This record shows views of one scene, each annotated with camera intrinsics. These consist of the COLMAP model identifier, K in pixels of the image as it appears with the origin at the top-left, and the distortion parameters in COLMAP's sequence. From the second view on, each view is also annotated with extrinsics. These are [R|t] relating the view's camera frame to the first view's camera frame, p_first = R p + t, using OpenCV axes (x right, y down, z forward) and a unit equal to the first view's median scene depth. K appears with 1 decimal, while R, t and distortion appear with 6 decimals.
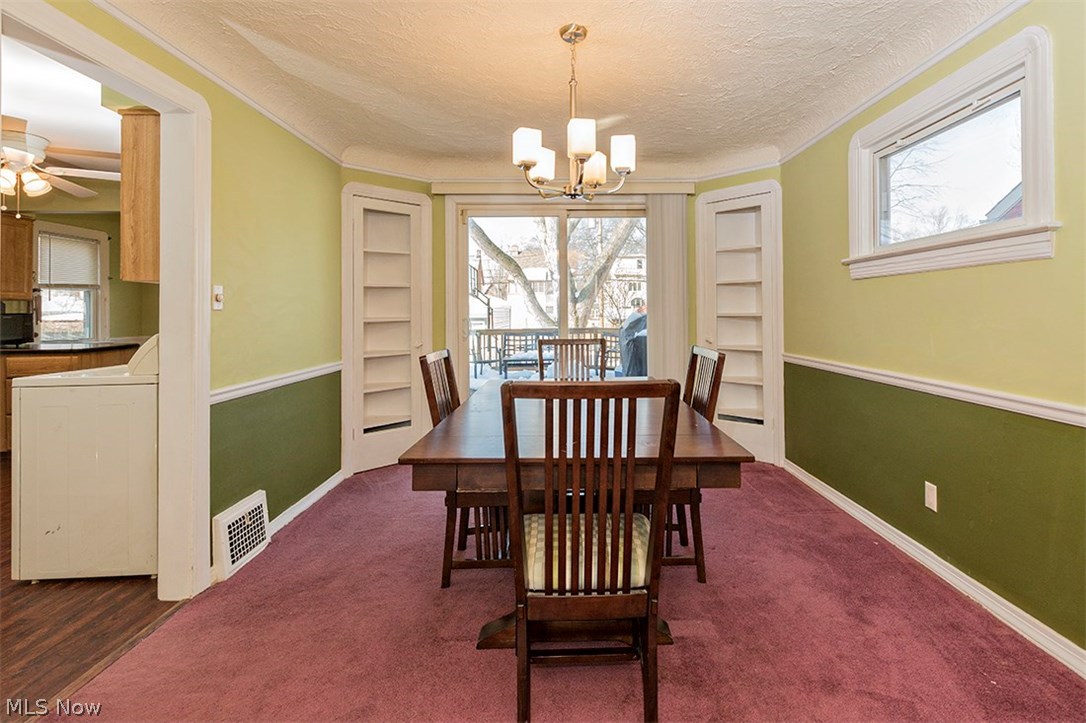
lens RADIAL K [[505.0, 0, 542.4], [0, 505.0, 304.7], [0, 0, 1]] dist [0.010289, -0.000190]
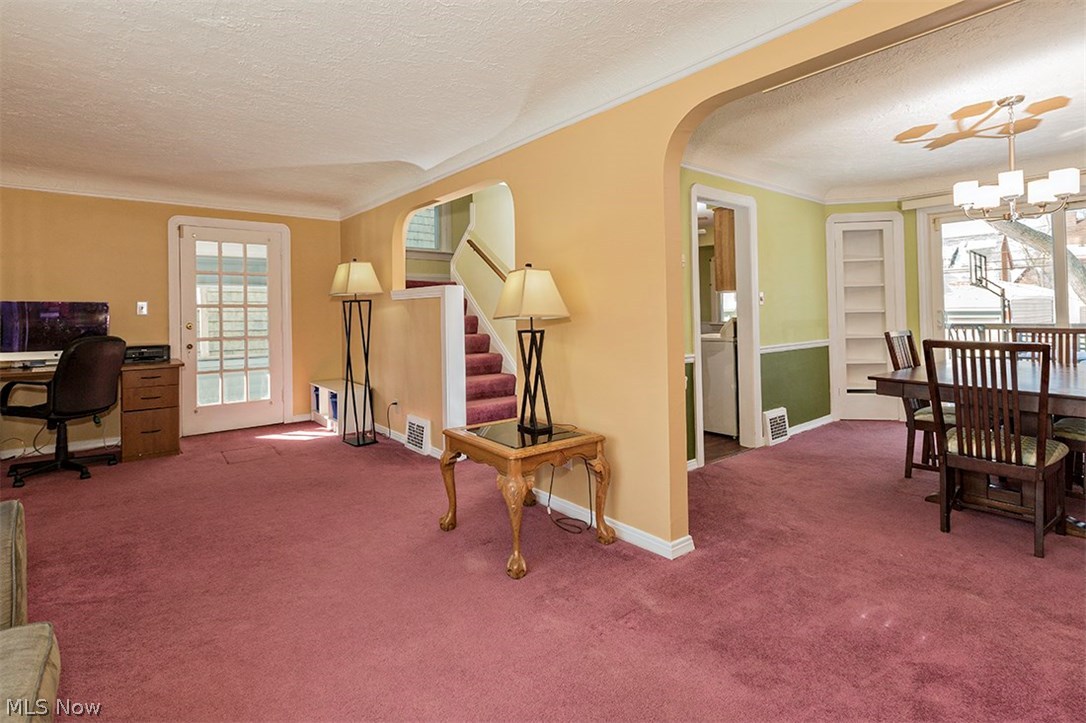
lens RADIAL K [[505.0, 0, 542.4], [0, 505.0, 304.7], [0, 0, 1]] dist [0.010289, -0.000190]
pose [[0.640745, -0.015696, -0.767593, 0.199744], [0.023073, 0.999733, -0.001183, -0.006492], [0.767407, -0.016953, 0.640936, -0.579684]]
